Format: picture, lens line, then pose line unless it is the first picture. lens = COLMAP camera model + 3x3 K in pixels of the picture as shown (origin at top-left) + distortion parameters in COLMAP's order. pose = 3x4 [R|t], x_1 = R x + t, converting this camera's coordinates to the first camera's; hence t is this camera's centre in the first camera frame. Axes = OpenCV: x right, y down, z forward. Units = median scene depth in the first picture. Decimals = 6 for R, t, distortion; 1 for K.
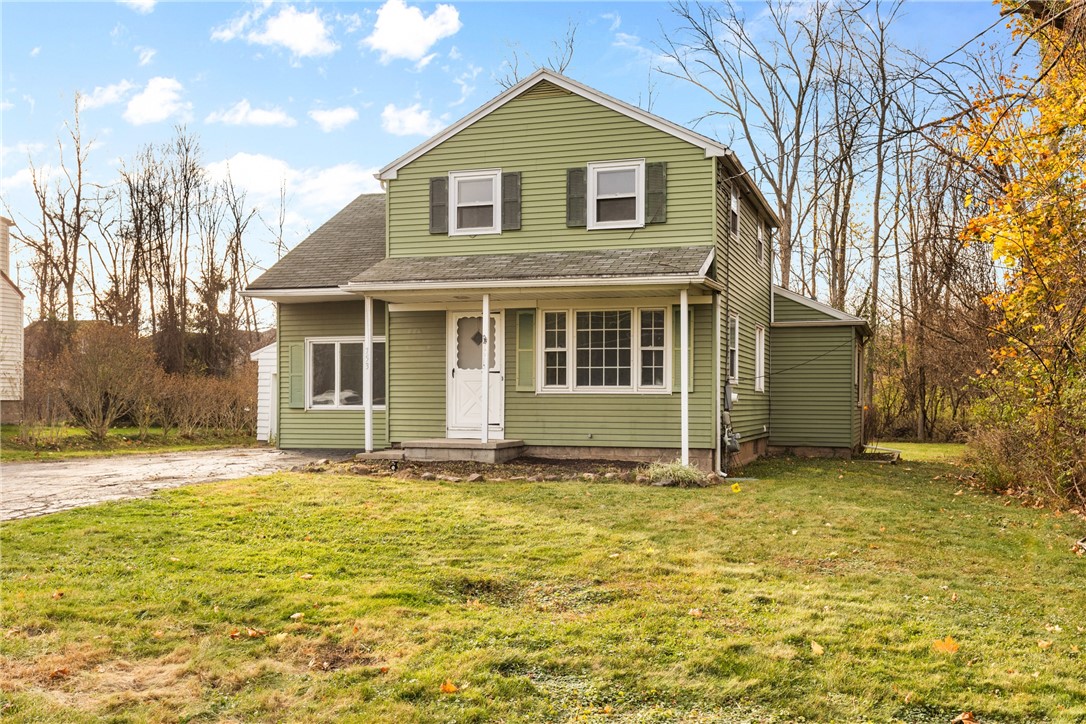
lens RADIAL K [[1095.0, 0, 541.1], [0, 1095.0, 367.5], [0, 0, 1]] dist [-0.004845, 0.000000]
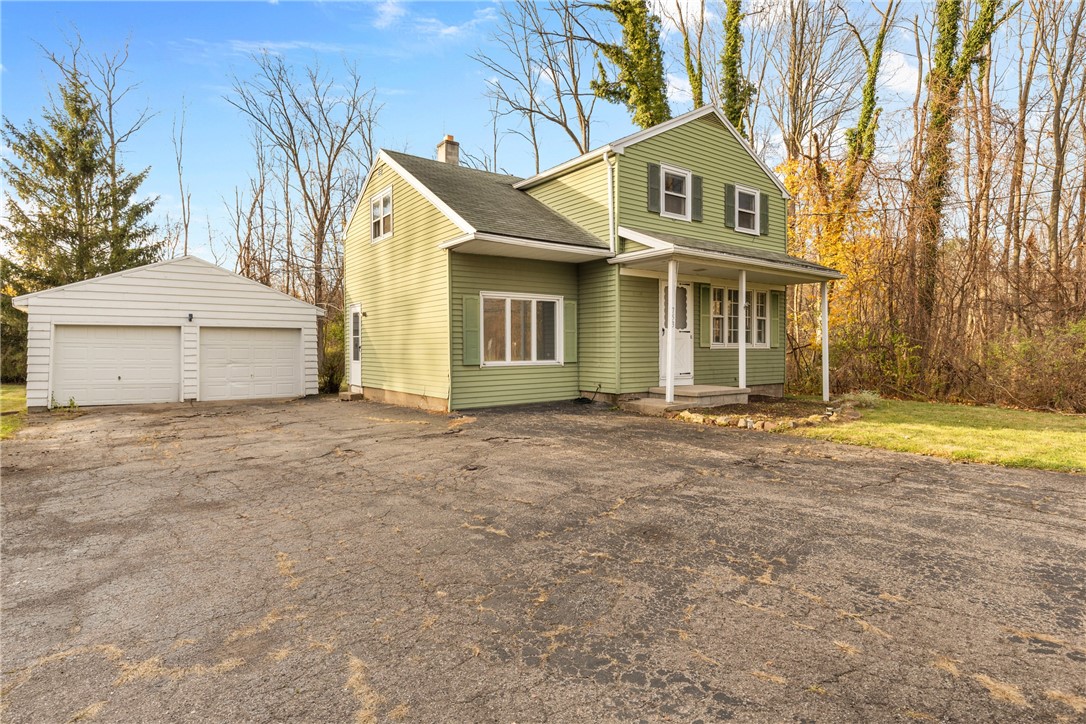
lens RADIAL K [[586.5, 0, 553.5], [0, 586.5, 340.6], [0, 0, 1]] dist [0.001363, -0.000213]
pose [[0.557680, 0.005756, 0.830036, -0.693895], [-0.019522, 0.999790, 0.006183, 0.013223], [-0.829826, -0.019652, 0.557675, 0.760461]]
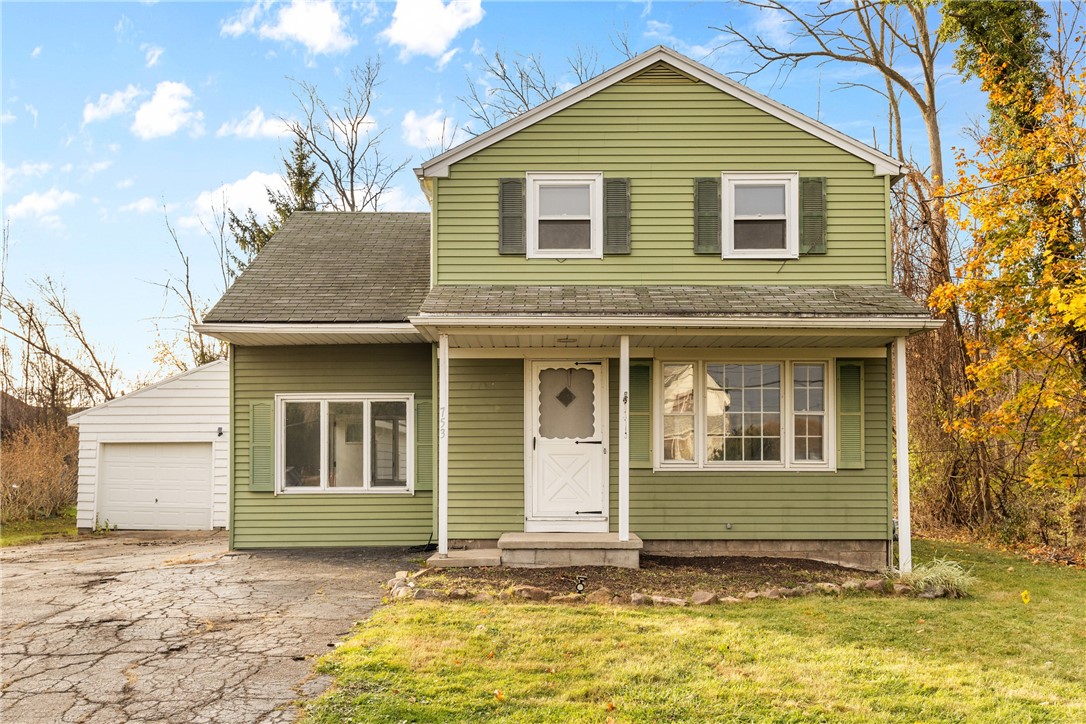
lens RADIAL K [[1009.9, 0, 550.5], [0, 1009.9, 419.1], [0, 0, 1]] dist [-0.000941, 0.000000]
pose [[0.947910, 0.010134, 0.318377, -0.293590], [-0.004529, 0.999822, -0.018342, 0.000978], [-0.318506, 0.015945, 0.947787, 0.359873]]
